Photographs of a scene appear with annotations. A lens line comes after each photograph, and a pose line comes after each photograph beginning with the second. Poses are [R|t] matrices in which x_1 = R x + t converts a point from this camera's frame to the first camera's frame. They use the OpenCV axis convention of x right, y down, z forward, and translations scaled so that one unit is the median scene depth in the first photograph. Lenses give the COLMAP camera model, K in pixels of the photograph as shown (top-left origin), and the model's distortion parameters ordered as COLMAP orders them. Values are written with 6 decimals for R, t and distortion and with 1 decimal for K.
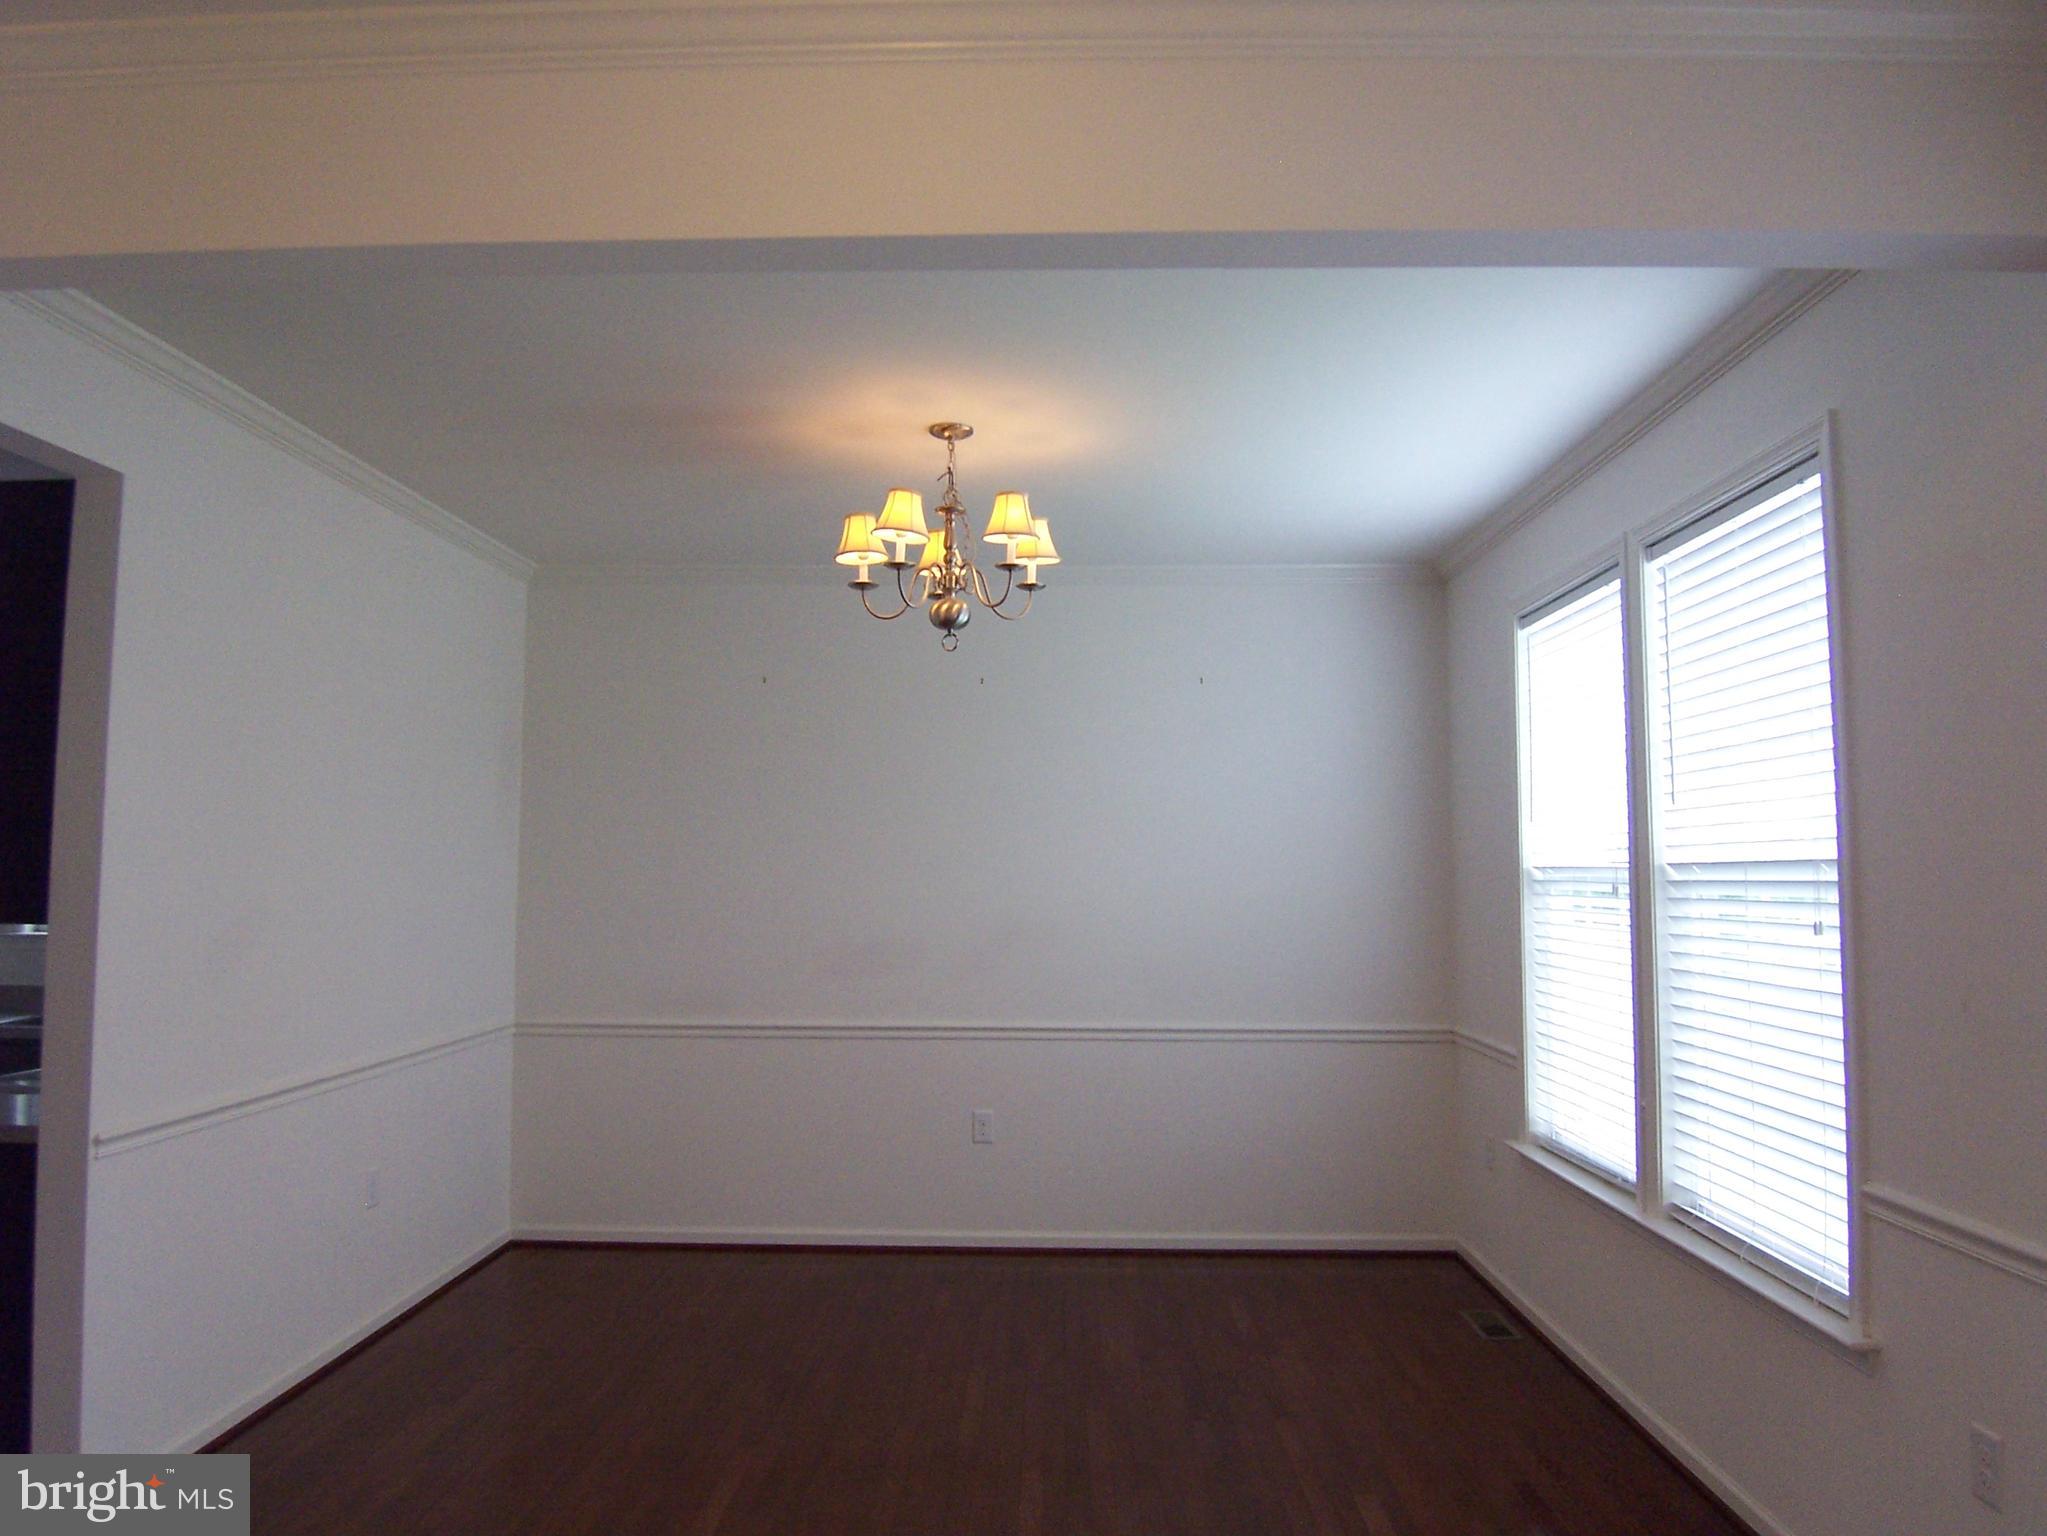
lens RADIAL K [[1387.0, 0, 1014.1], [0, 1387.0, 767.7], [0, 0, 1]] dist [0.004342, -0.001483]
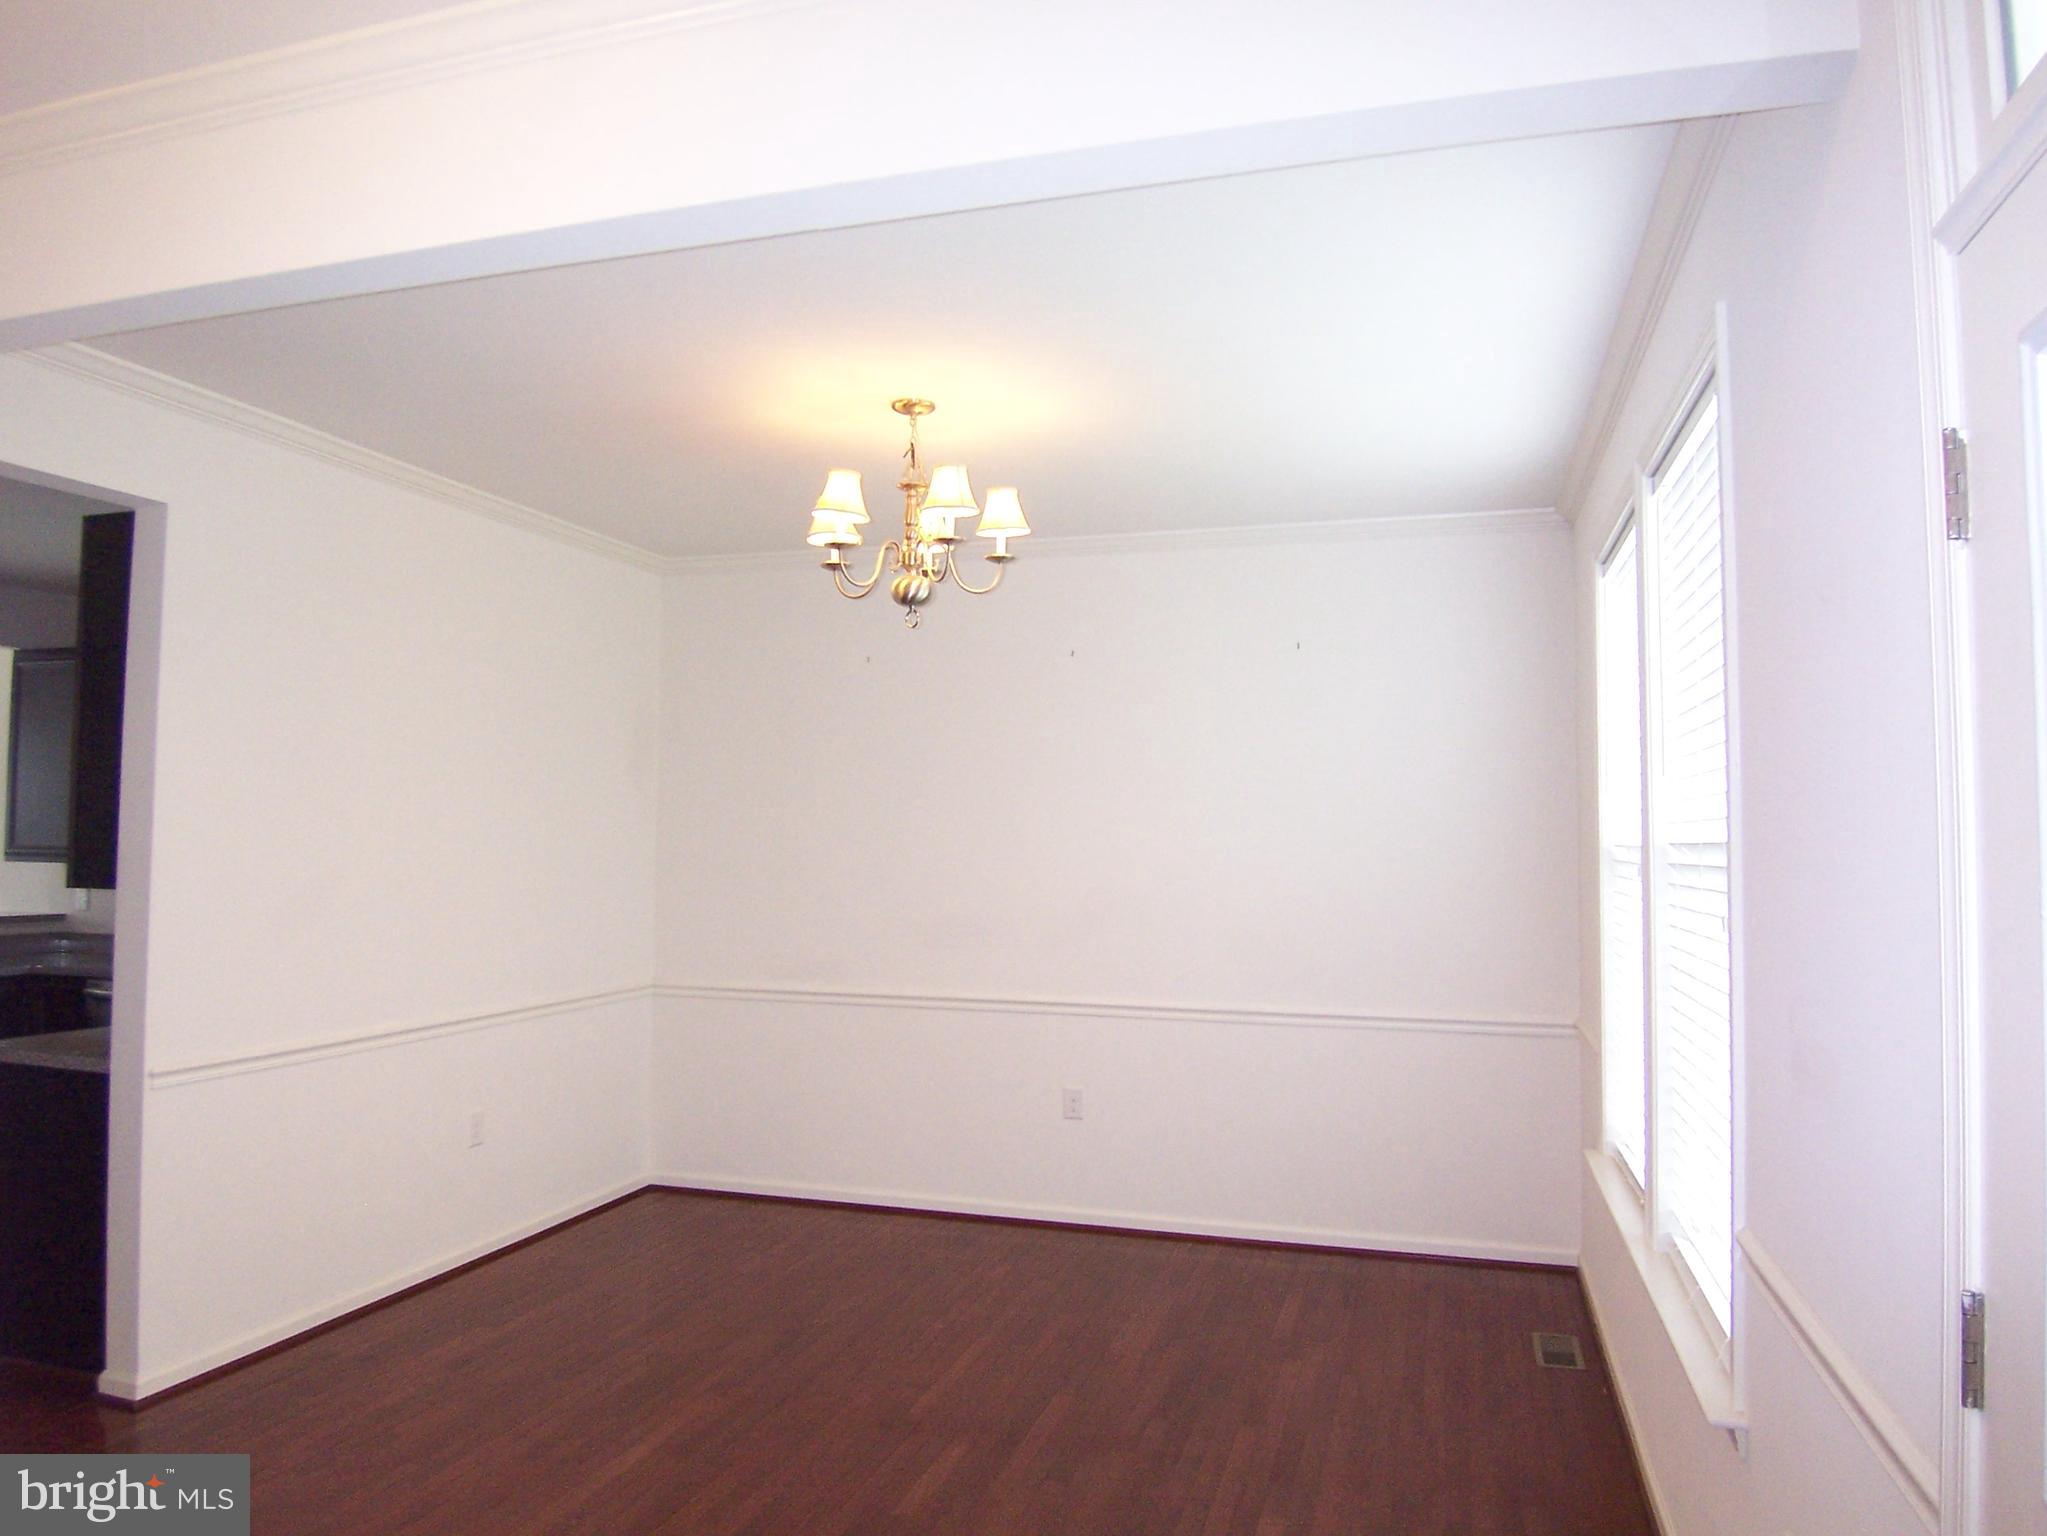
lens RADIAL K [[1387.0, 0, 1018.1], [0, 1387.0, 772.5], [0, 0, 1]] dist [0.004342, -0.001483]
pose [[0.963297, -0.010278, -0.268243, 0.273283], [0.016993, 0.999597, 0.022723, -0.001372], [0.267901, -0.026447, 0.963083, 0.051396]]
